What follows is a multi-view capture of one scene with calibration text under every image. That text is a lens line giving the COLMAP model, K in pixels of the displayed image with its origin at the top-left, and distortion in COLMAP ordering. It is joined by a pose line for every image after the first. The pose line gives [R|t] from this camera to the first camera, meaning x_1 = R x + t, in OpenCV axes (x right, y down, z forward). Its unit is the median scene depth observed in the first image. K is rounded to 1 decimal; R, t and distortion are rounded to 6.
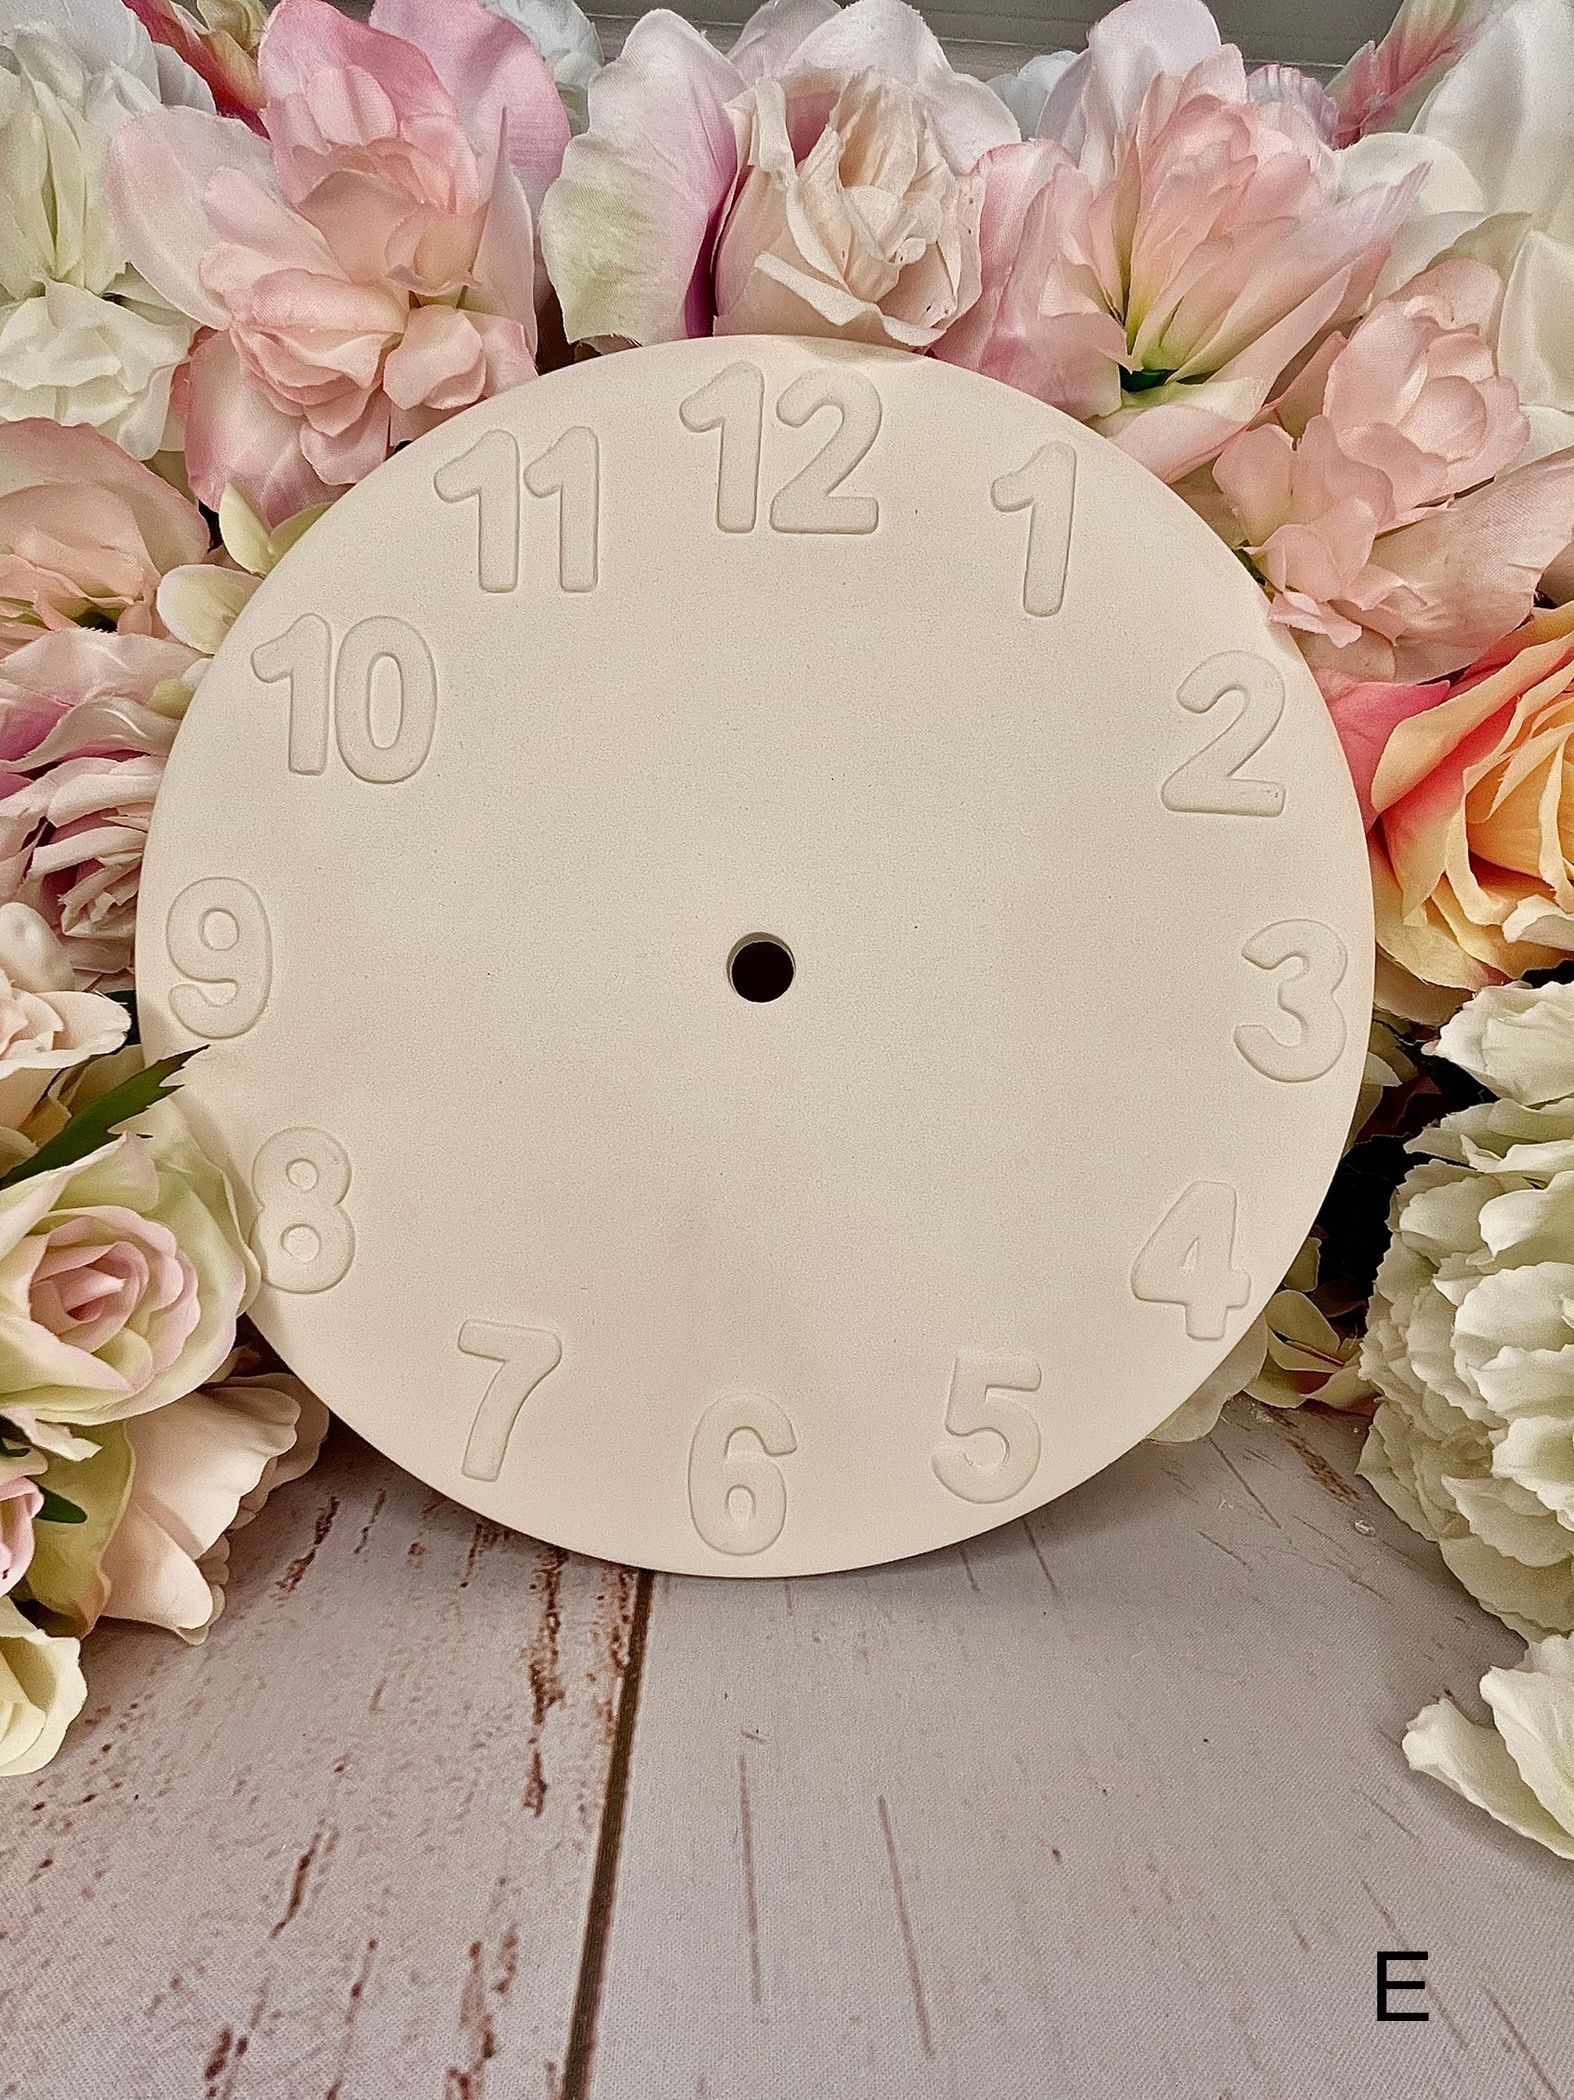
lens RADIAL K [[821.7, 0, 796.3], [0, 821.7, 1057.3], [0, 0, 1]] dist [-0.011037, 0.000076]
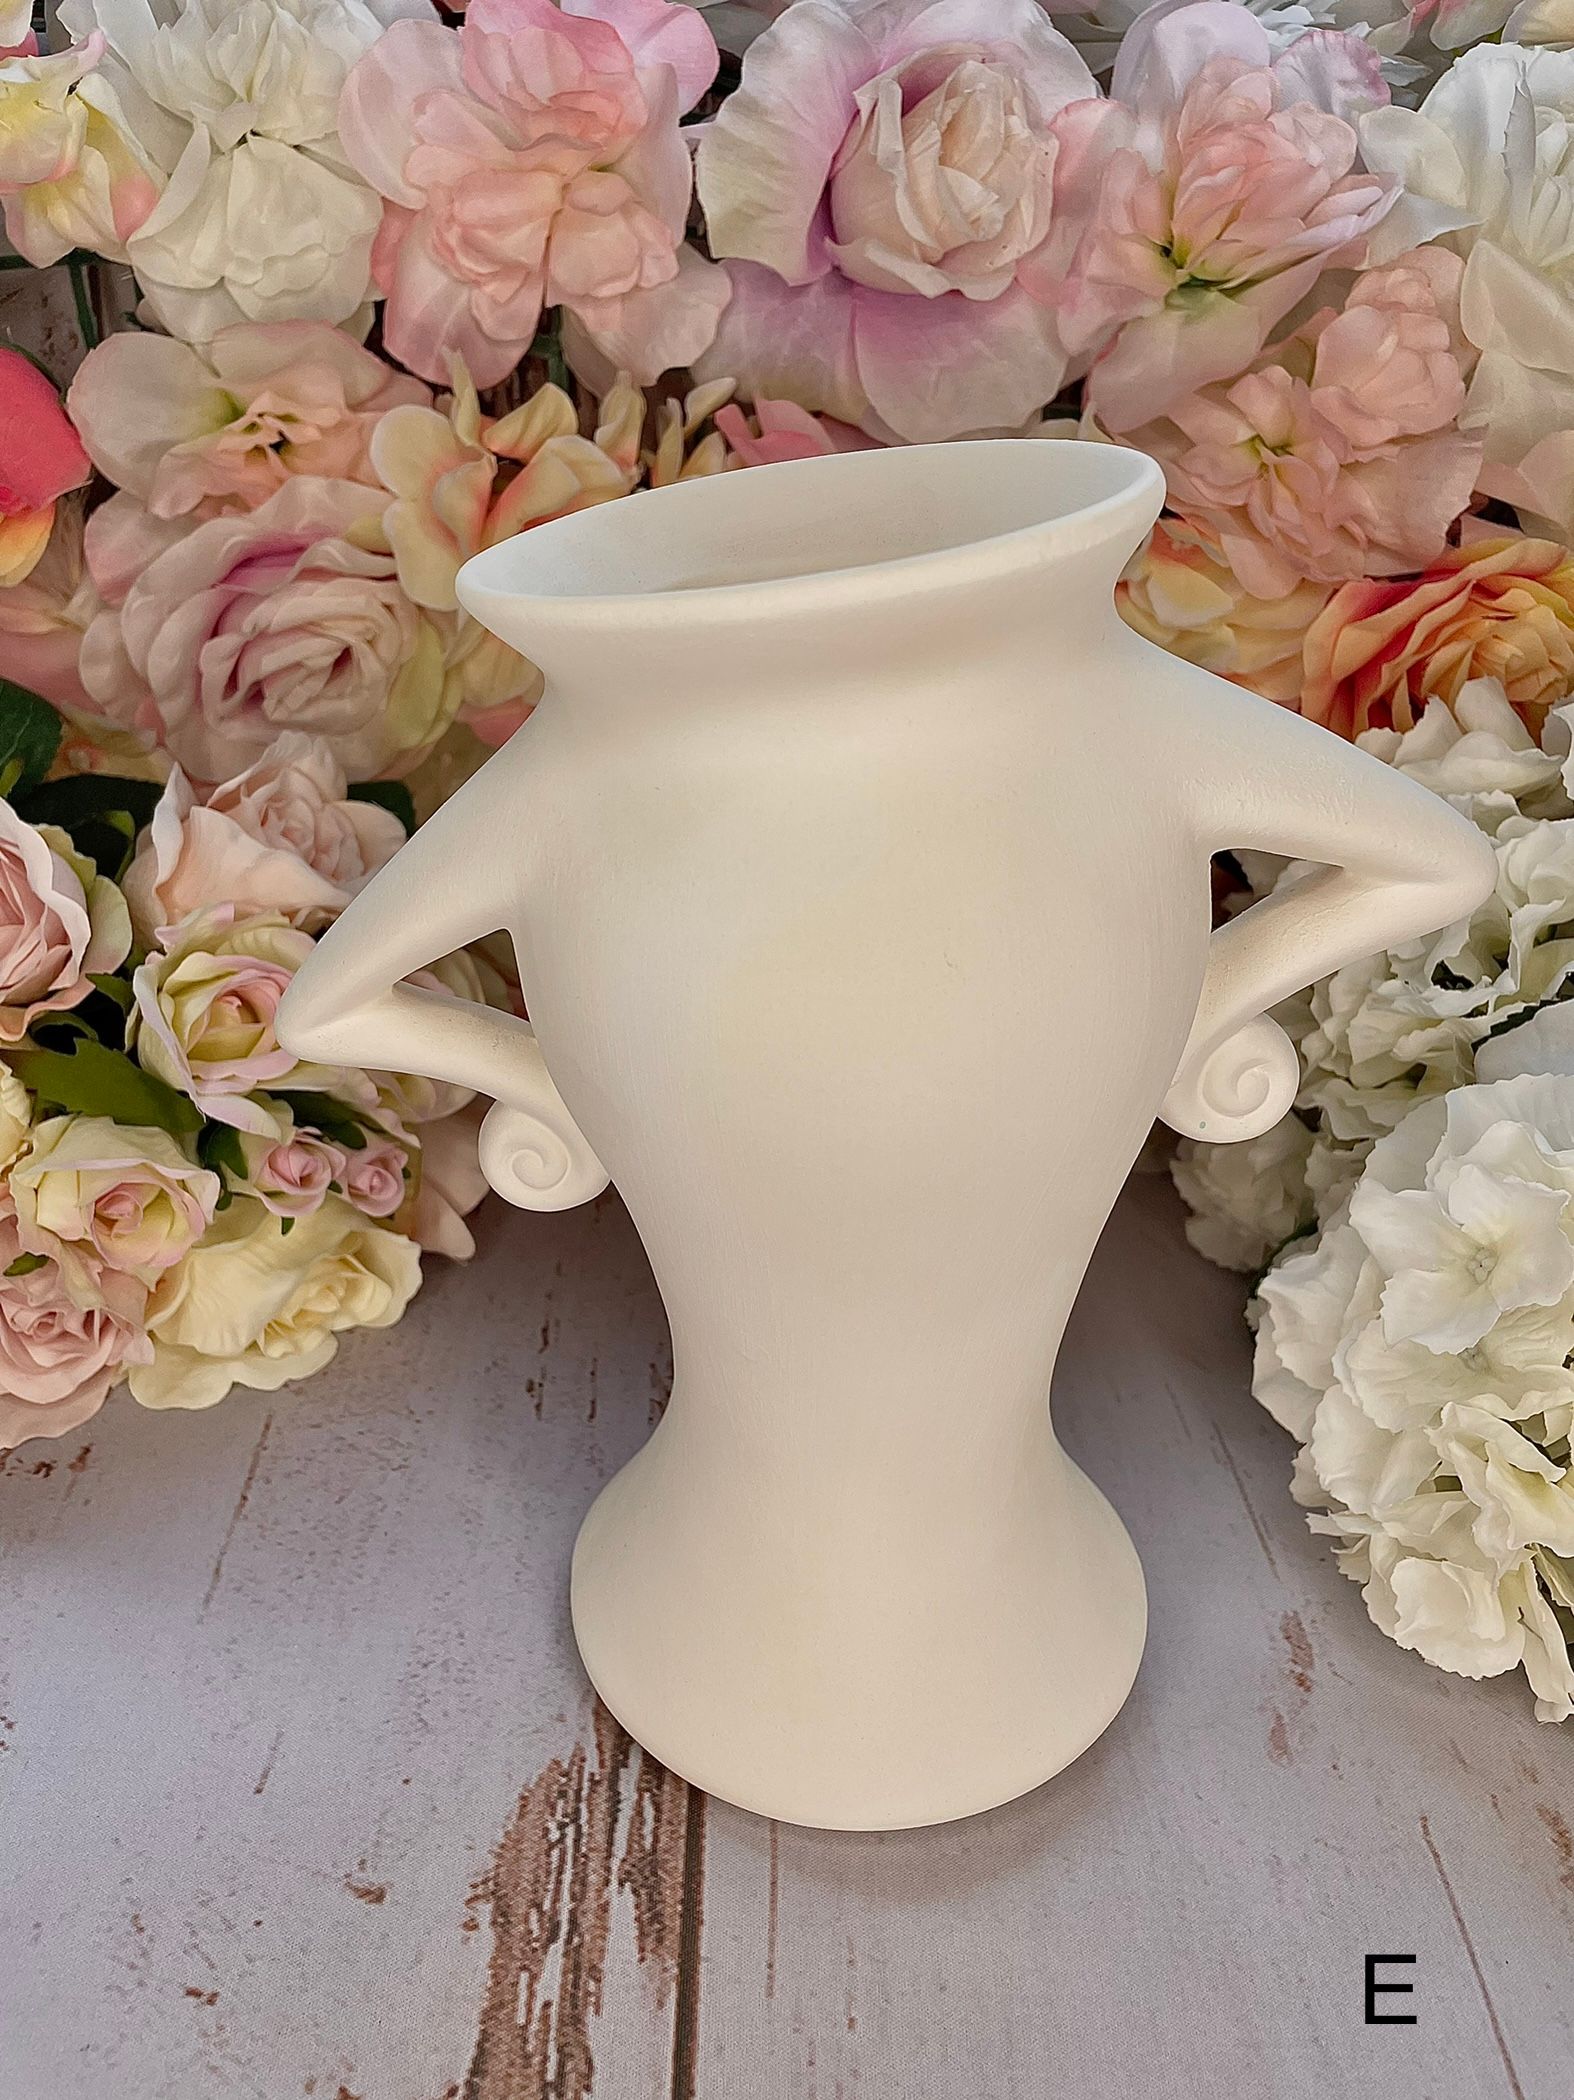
lens RADIAL K [[1670.6, 0, 807.0], [0, 1670.6, 1037.3], [0, 0, 1]] dist [0.049436, -0.094320]
pose [[0.998203, 0.058235, -0.014112, -0.035653], [-0.054563, 0.980731, 0.187586, -0.219668], [0.024764, -0.186479, 0.982147, -1.755368]]
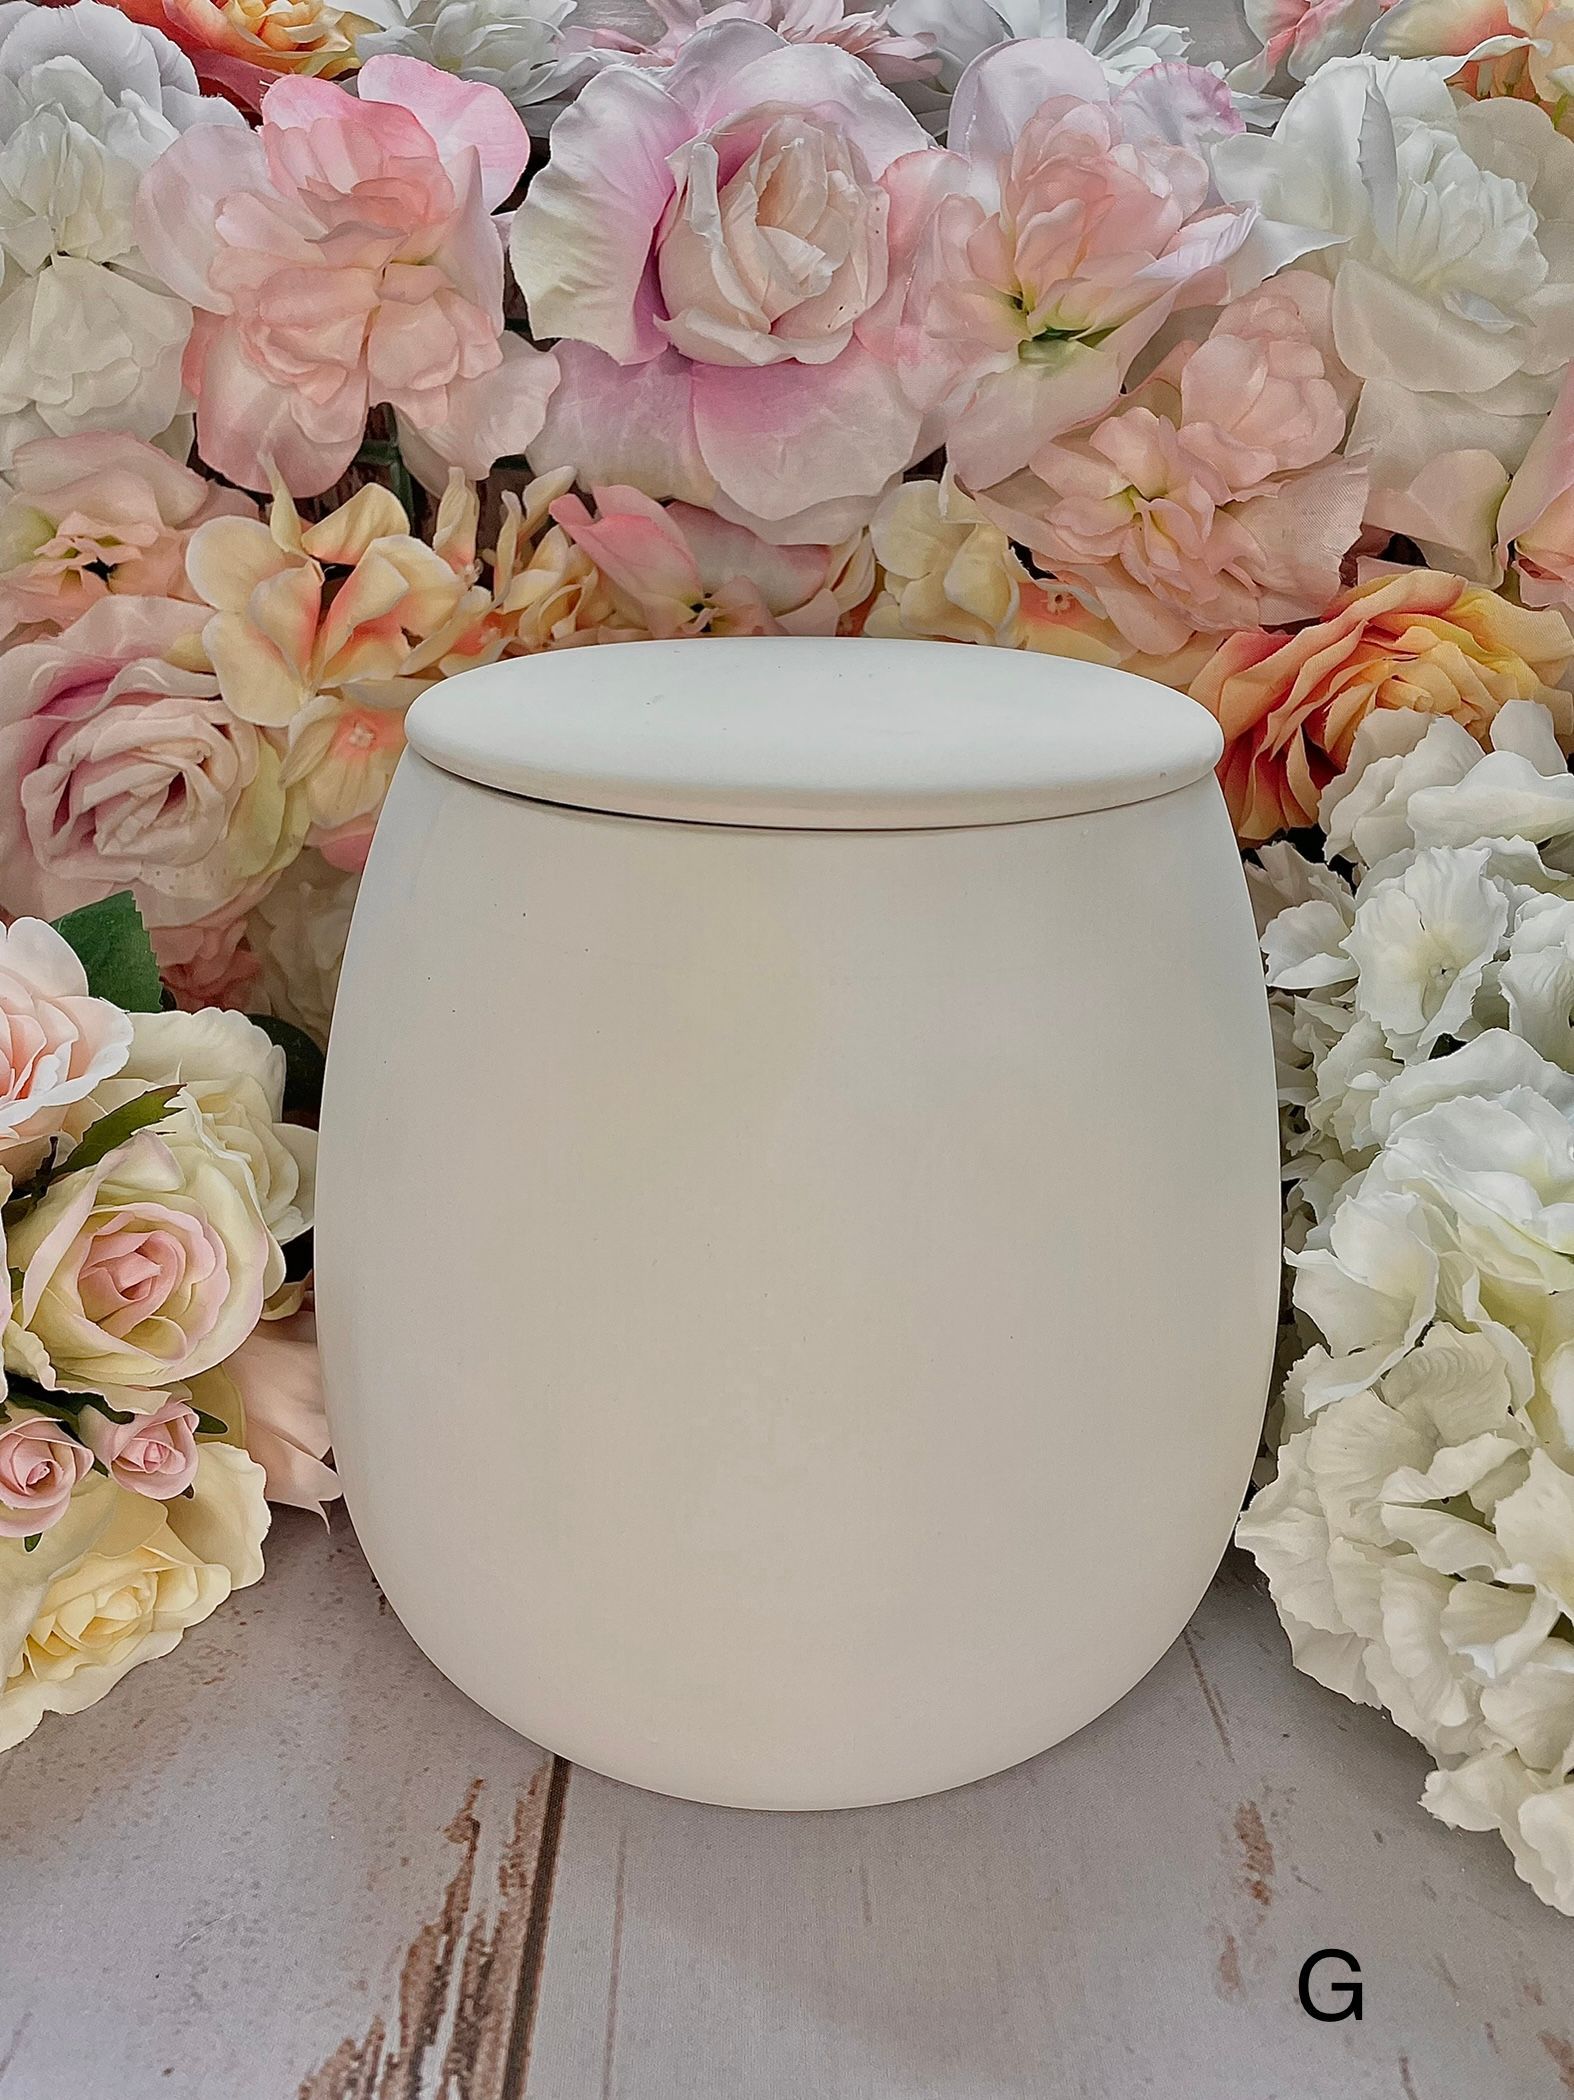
lens RADIAL K [[1670.6, 0, 804.3], [0, 1670.6, 1018.9], [0, 0, 1]] dist [0.049436, -0.094320]
pose [[0.999008, -0.003732, -0.044378, 0.213909], [0.007990, 0.995333, 0.096167, -0.151754], [0.043812, -0.096426, 0.994375, -1.501676]]
